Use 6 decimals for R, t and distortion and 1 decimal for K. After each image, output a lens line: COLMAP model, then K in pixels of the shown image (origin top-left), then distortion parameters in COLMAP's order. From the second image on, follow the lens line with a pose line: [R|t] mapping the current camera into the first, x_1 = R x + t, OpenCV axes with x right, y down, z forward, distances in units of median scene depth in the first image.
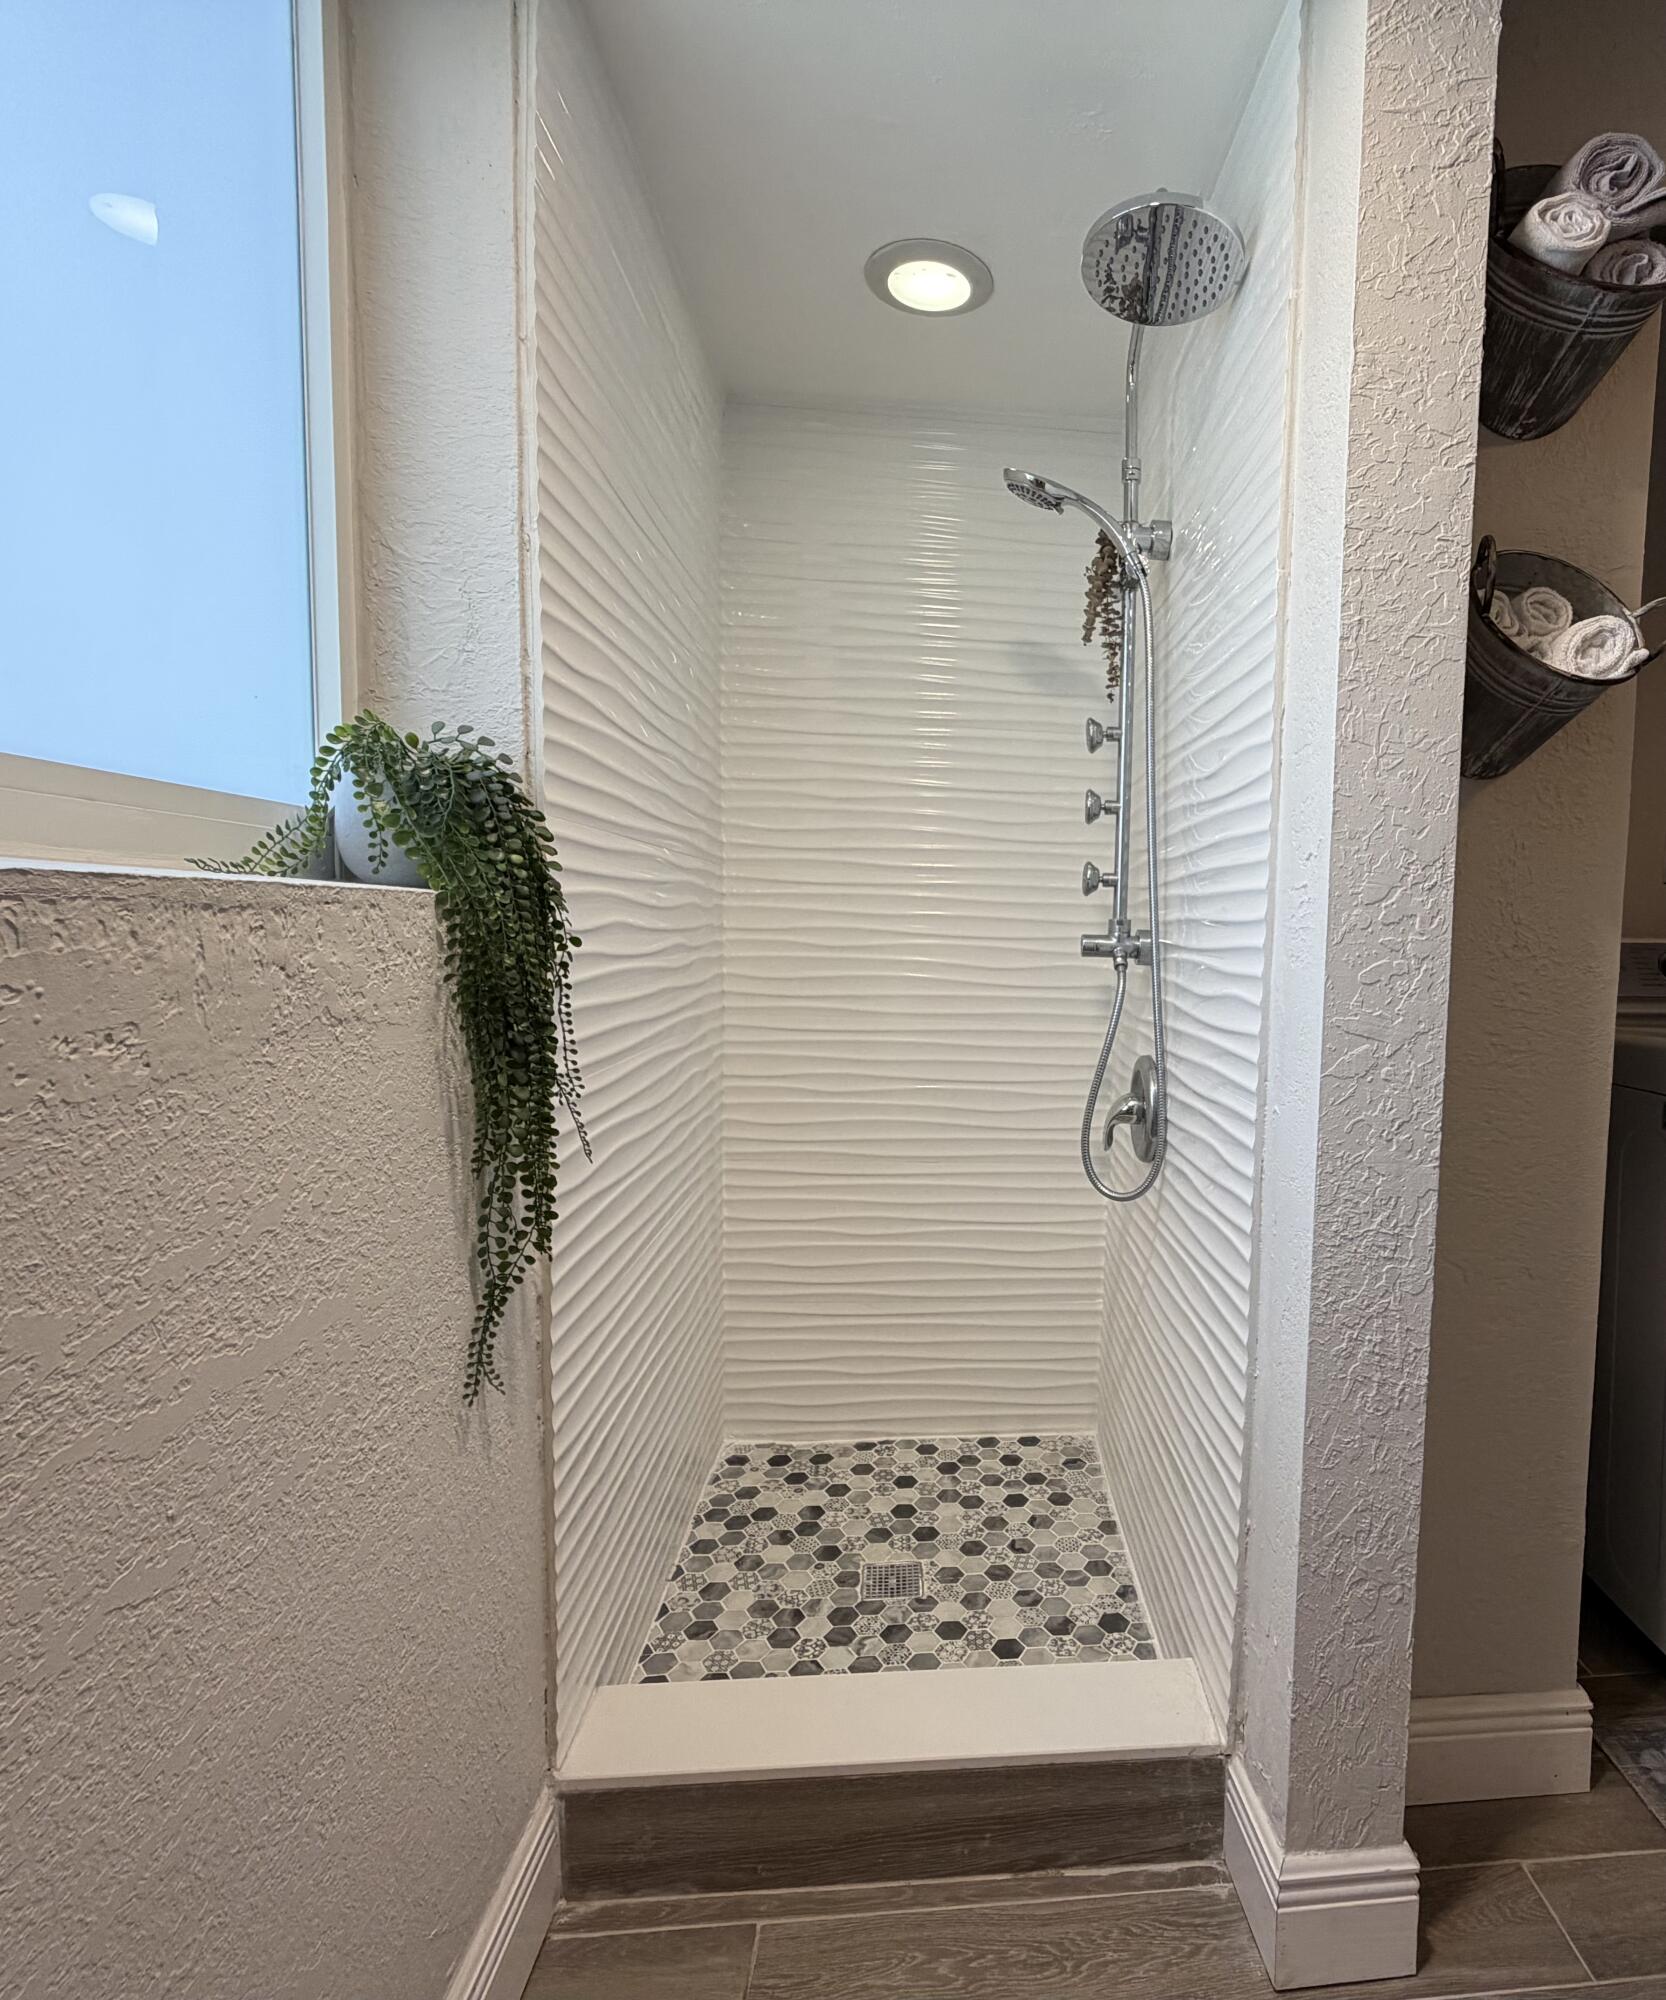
lens RADIAL K [[996.0, 0, 833.8], [0, 996.0, 1026.6], [0, 0, 1]] dist [-0.000546, -0.000056]
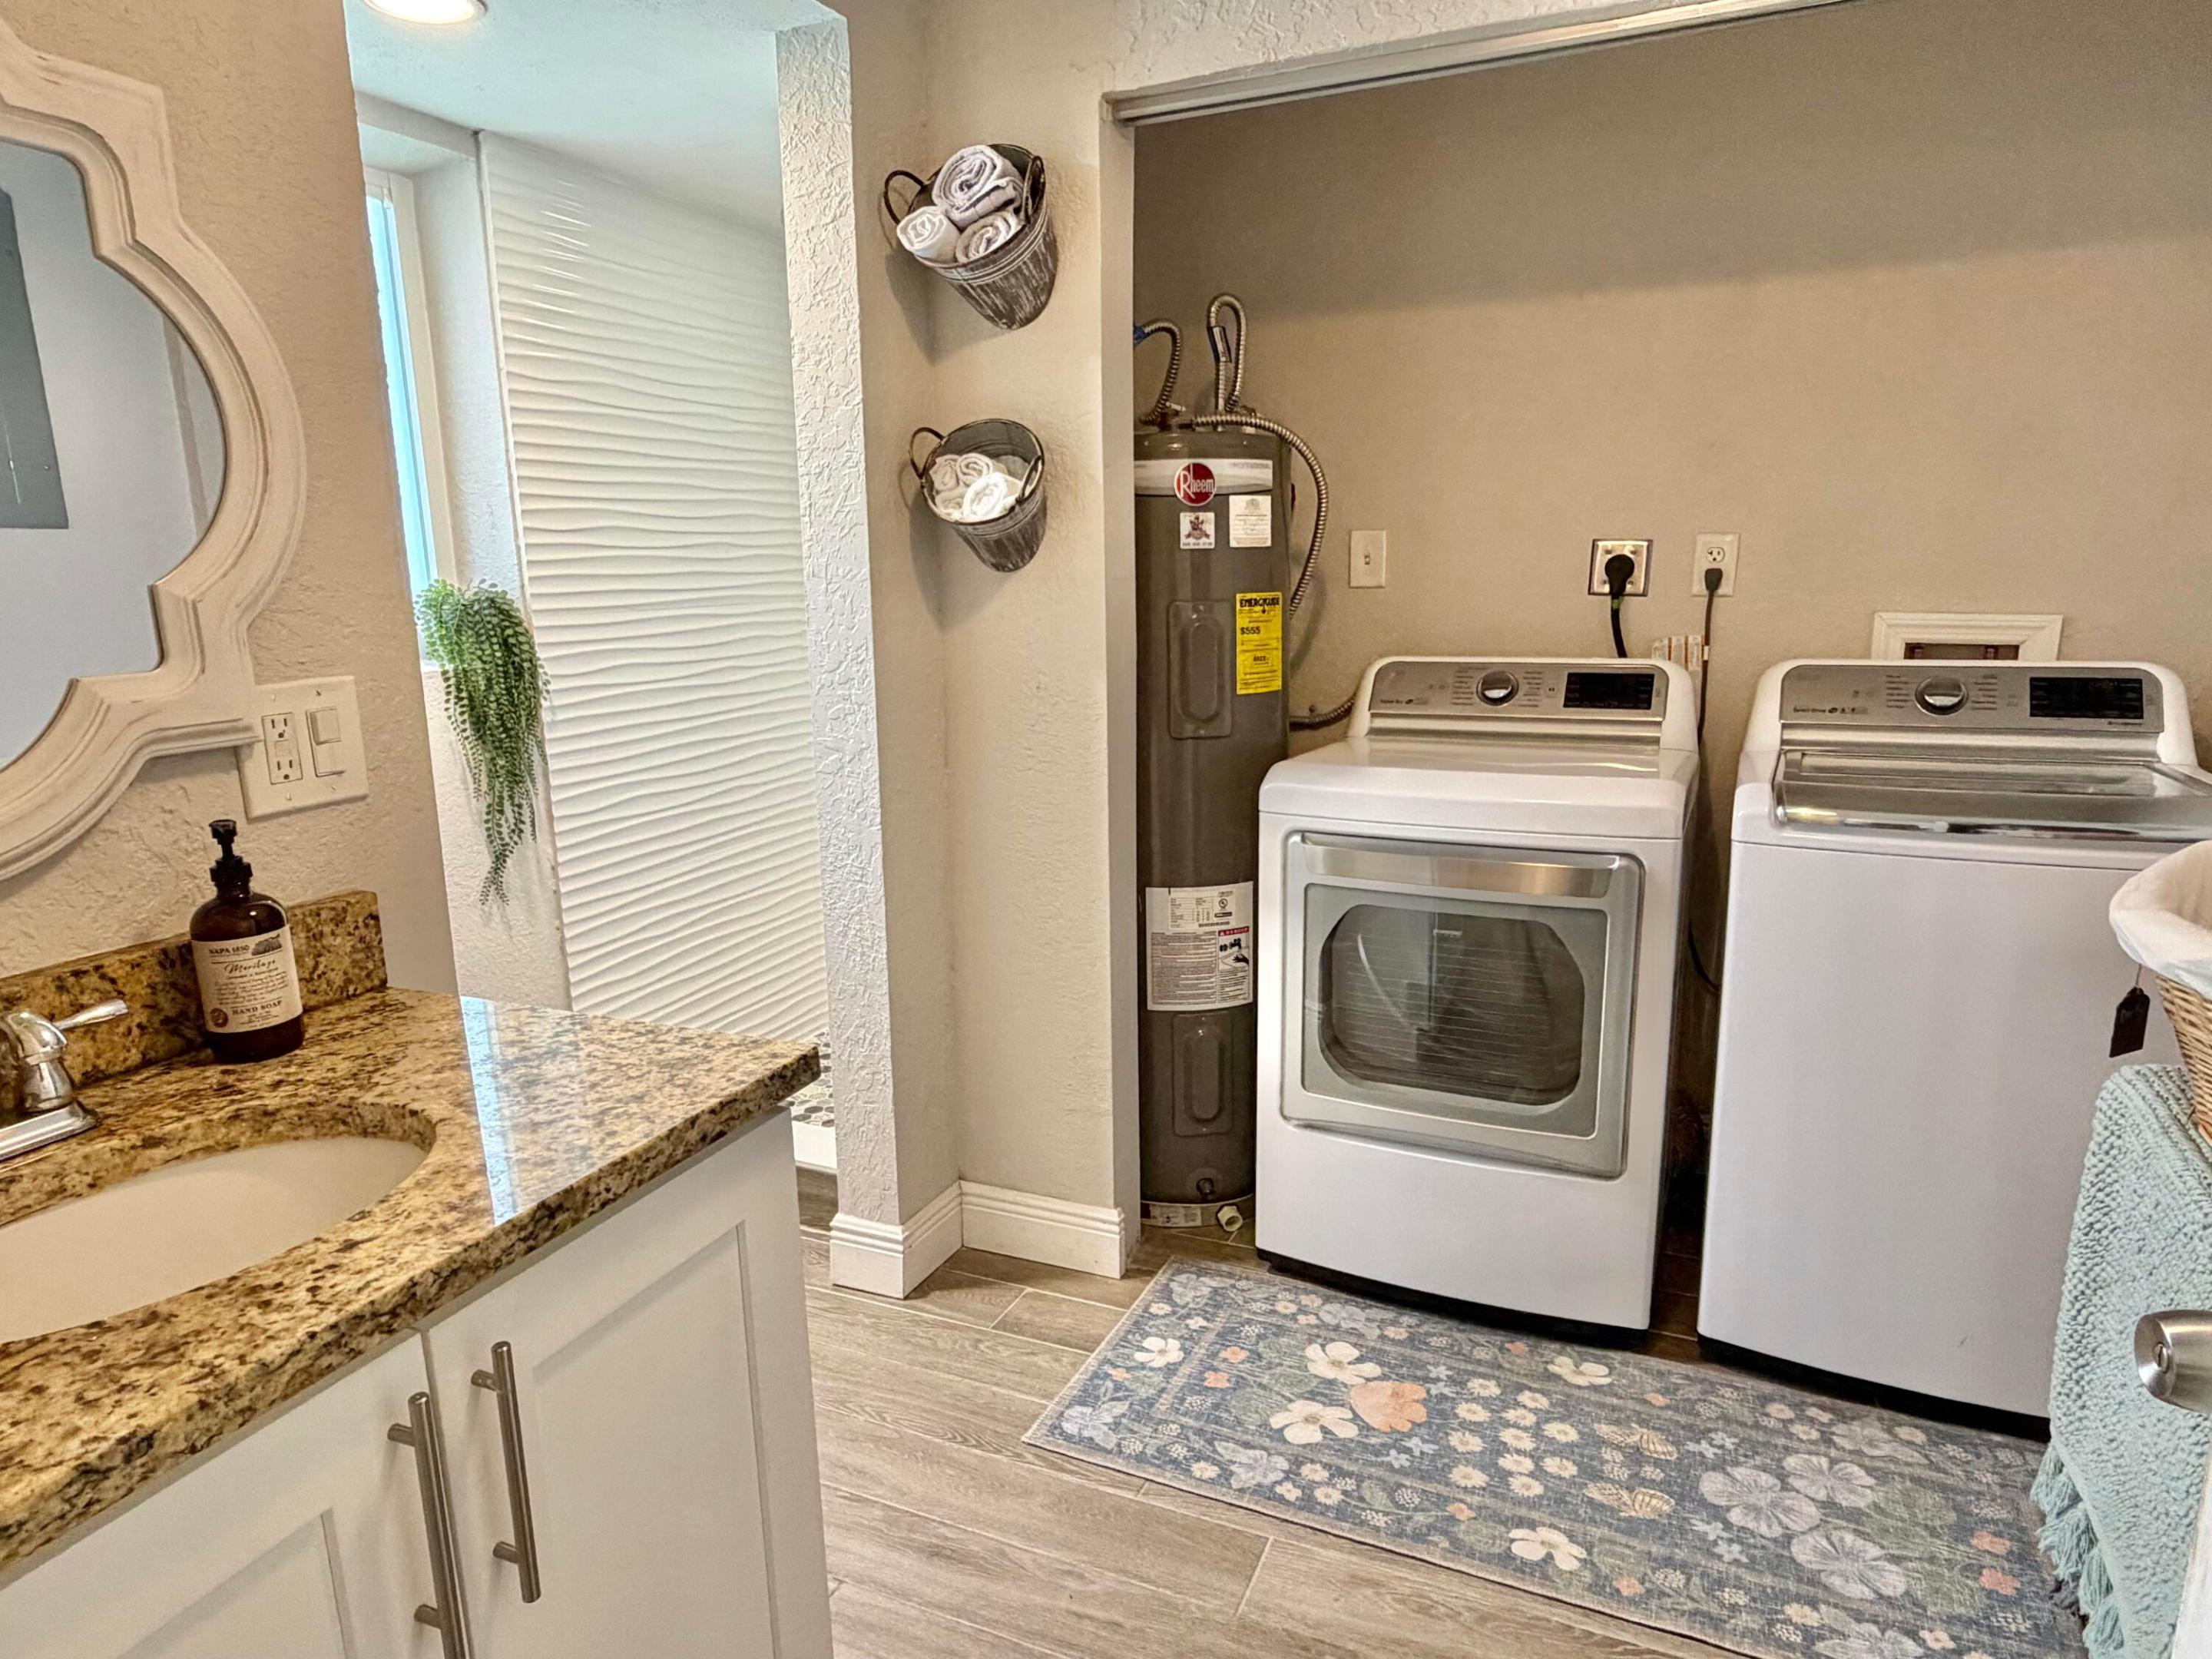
lens RADIAL K [[1347.5, 0, 1106.0], [0, 1347.5, 829.5], [0, 0, 1]] dist [0.005320, 0.002527]
pose [[0.863329, 0.067727, -0.500077, 2.042602], [-0.003052, 0.991636, 0.129031, -0.149233], [0.504633, -0.109870, 0.856314, -0.733575]]
